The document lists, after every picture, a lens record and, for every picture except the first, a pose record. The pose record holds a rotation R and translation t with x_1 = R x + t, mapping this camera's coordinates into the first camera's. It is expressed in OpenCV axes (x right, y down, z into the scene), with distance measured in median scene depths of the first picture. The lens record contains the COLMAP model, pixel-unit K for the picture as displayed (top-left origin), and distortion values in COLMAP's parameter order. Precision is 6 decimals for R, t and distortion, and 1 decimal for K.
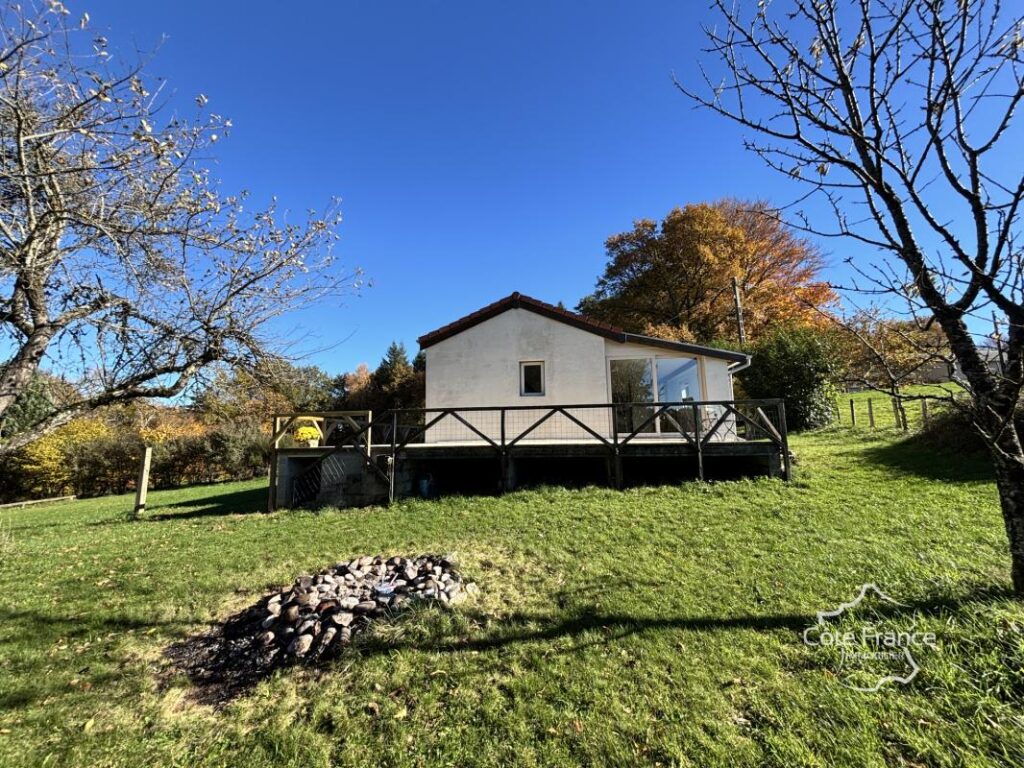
lens RADIAL K [[404.6, 0, 511.6], [0, 404.6, 380.3], [0, 0, 1]] dist [0.000031, -0.000125]
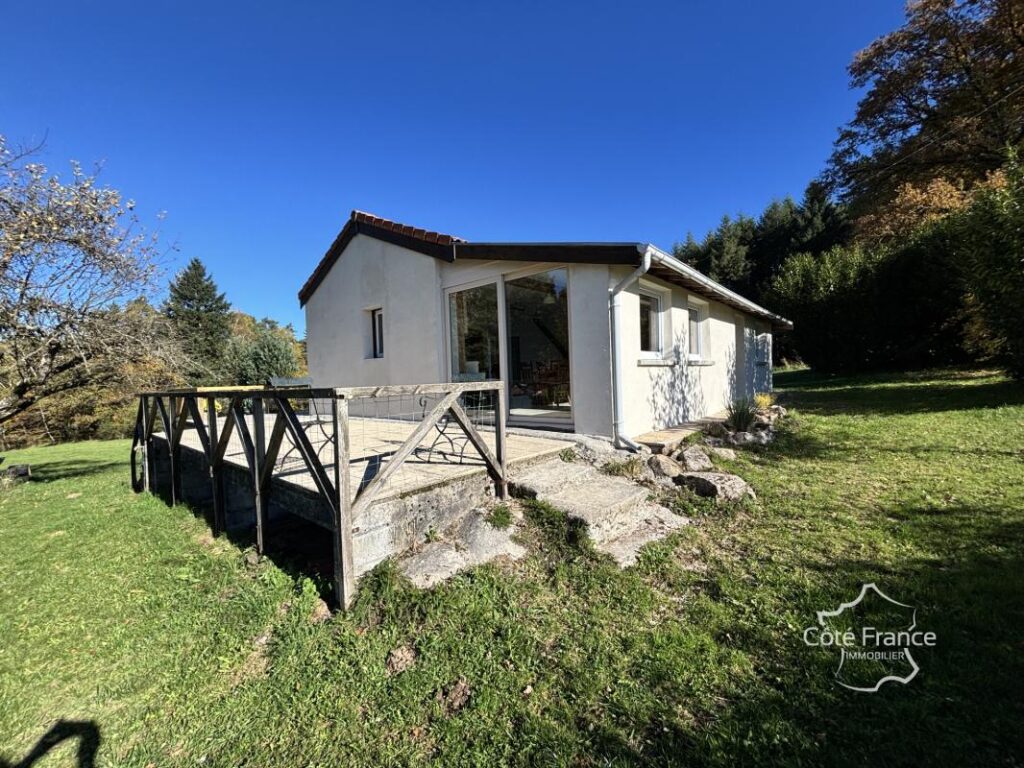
lens RADIAL K [[404.6, 0, 504.1], [0, 404.6, 373.6], [0, 0, 1]] dist [0.000031, -0.000125]
pose [[0.834620, -0.019194, -0.550491, 0.620808], [0.104689, 0.986704, 0.124319, 0.000425], [0.540786, -0.161390, 0.825533, 0.522019]]
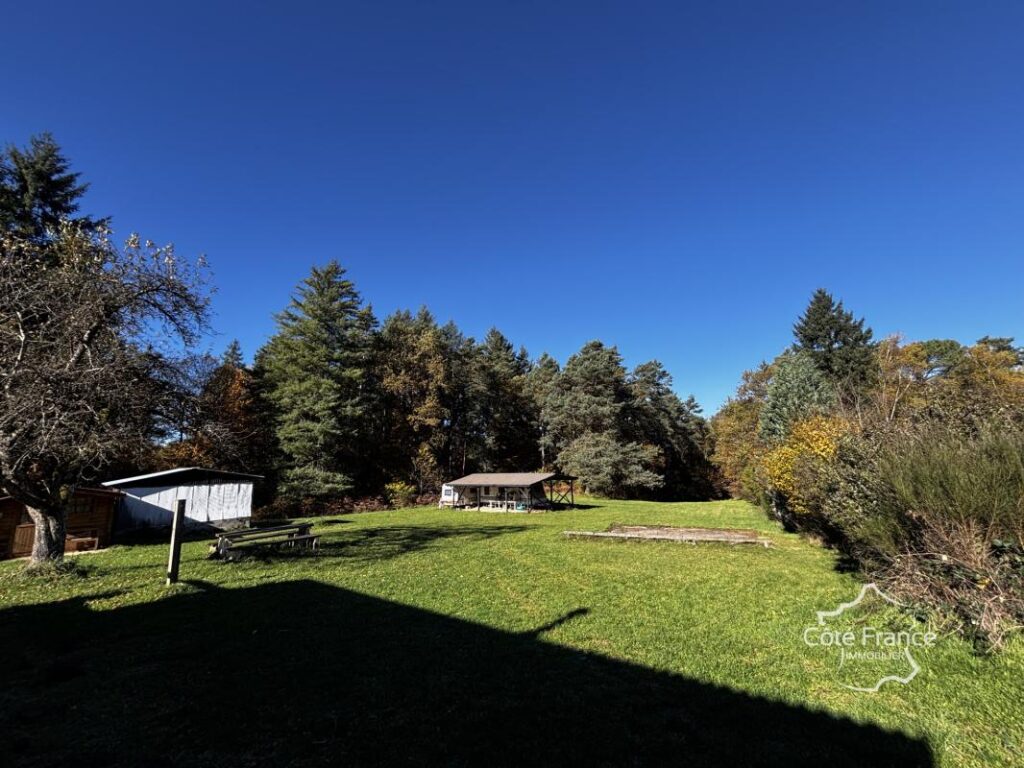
lens RADIAL K [[404.6, 0, 514.1], [0, 404.6, 377.0], [0, 0, 1]] dist [0.000031, -0.000125]
pose [[-0.484443, -0.143150, -0.863032, -0.478766], [0.174597, 0.950853, -0.255723, 0.258835], [0.857223, -0.274566, -0.435640, 2.005254]]
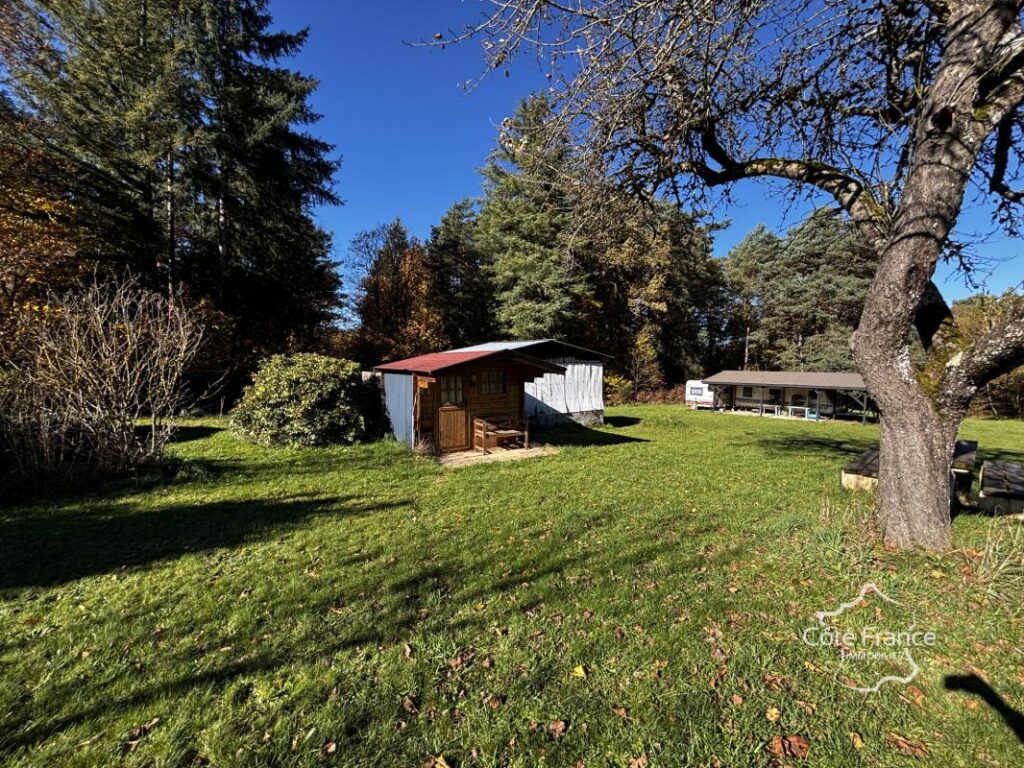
lens RADIAL K [[404.6, 0, 514.2], [0, 404.6, 382.7], [0, 0, 1]] dist [0.000031, -0.000125]
pose [[-0.661021, 0.052130, -0.748554, -0.353342], [0.120189, 0.992059, -0.037047, 0.094085], [0.740679, -0.114457, -0.662038, 0.571196]]
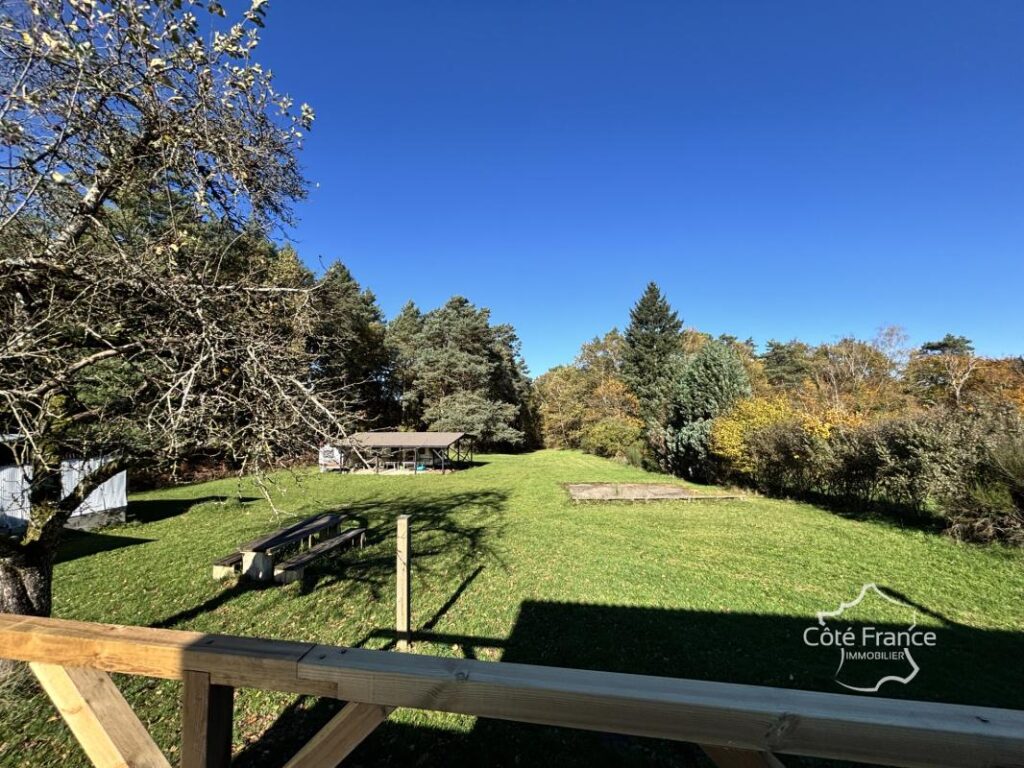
lens RADIAL K [[404.6, 0, 508.9], [0, 404.6, 384.1], [0, 0, 1]] dist [0.000031, -0.000125]
pose [[-0.046741, -0.040098, -0.998102, -0.384960], [0.160754, 0.985868, -0.047134, 0.044239], [0.985887, -0.162652, -0.039635, 1.183627]]
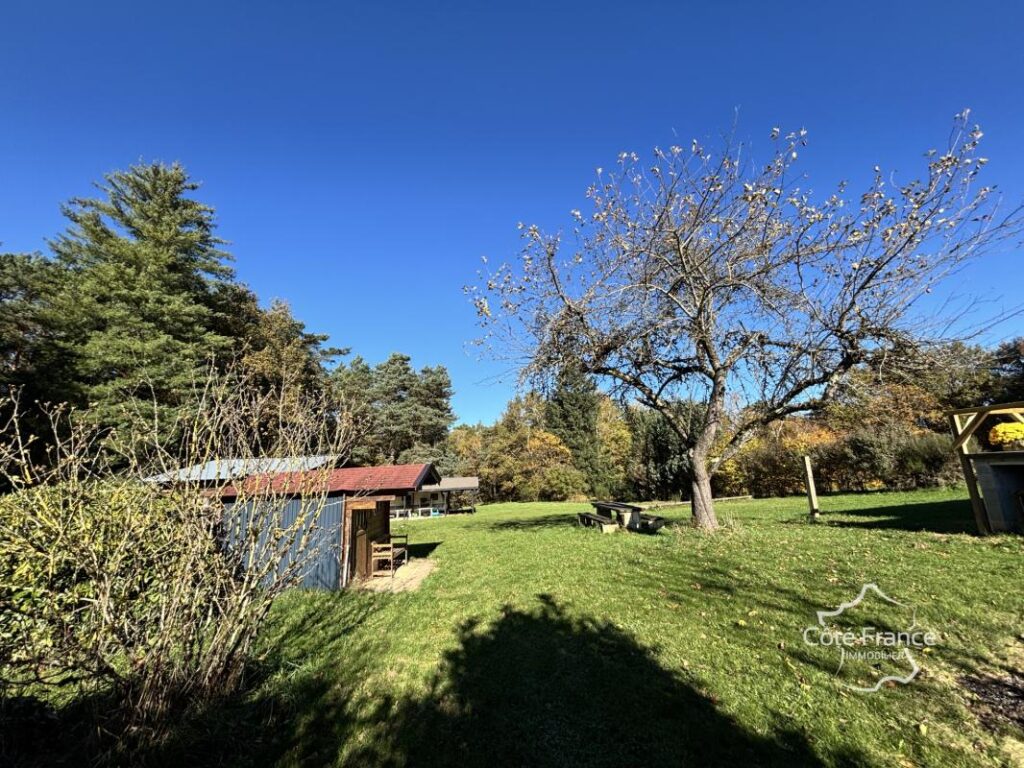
lens RADIAL K [[404.6, 0, 506.8], [0, 404.6, 381.2], [0, 0, 1]] dist [0.000031, -0.000125]
pose [[0.269763, -0.196560, -0.942651, -0.049688], [0.185289, 0.971246, -0.149498, -0.015635], [0.944932, -0.134334, 0.298427, -0.054790]]
